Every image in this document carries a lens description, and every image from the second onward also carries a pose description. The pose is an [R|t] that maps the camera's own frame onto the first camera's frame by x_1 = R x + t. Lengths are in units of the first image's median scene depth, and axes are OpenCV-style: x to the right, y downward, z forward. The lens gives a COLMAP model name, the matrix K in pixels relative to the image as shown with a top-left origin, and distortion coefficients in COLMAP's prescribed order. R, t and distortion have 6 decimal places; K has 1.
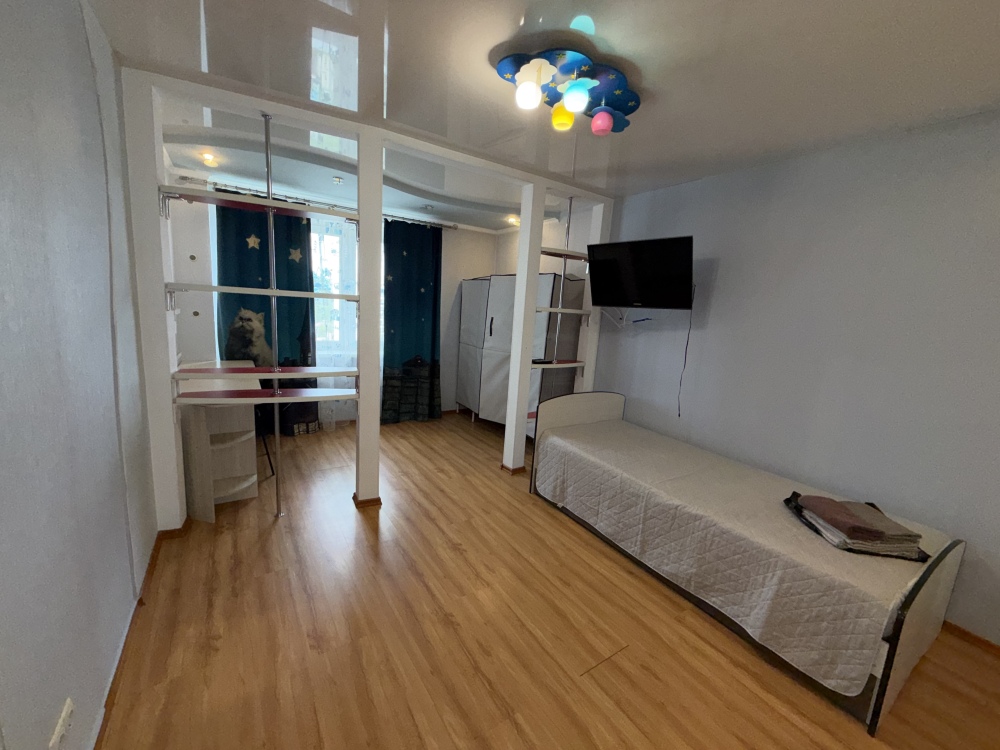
lens RADIAL K [[397.5, 0, 495.4], [0, 397.5, 375.1], [0, 0, 1]] dist [-0.001582, -0.000037]
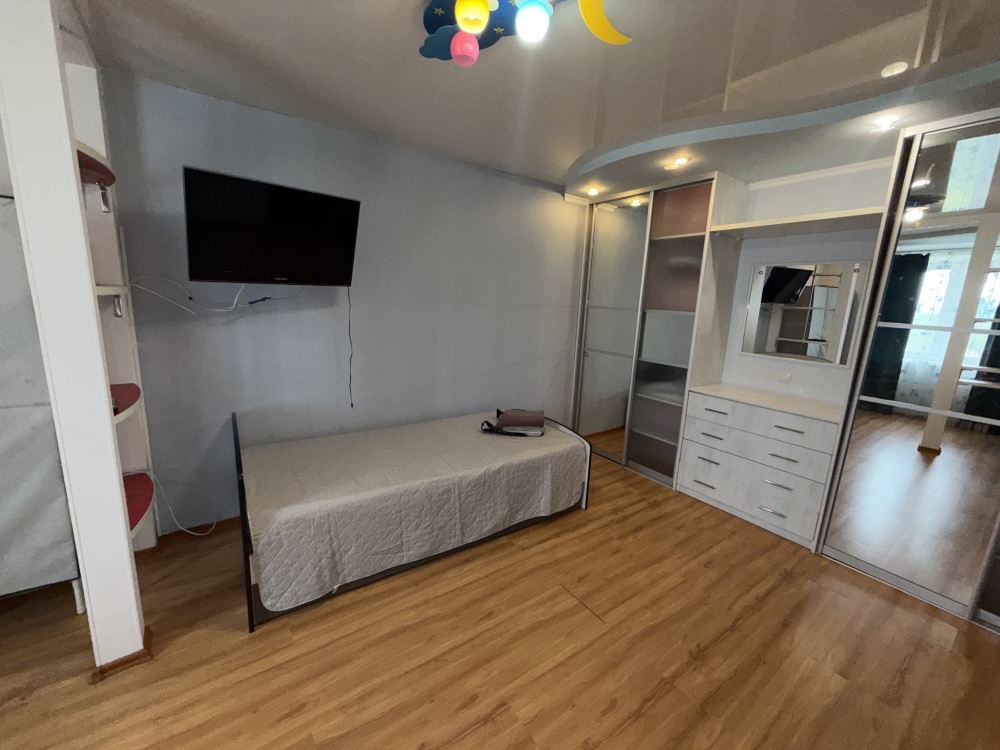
lens RADIAL K [[397.5, 0, 495.4], [0, 397.5, 375.1], [0, 0, 1]] dist [-0.001582, -0.000037]
pose [[-0.028018, -0.255028, 0.966528, -0.507889], [0.131648, 0.957544, 0.256473, -0.196353], [-0.990900, 0.134427, 0.006746, 0.860714]]
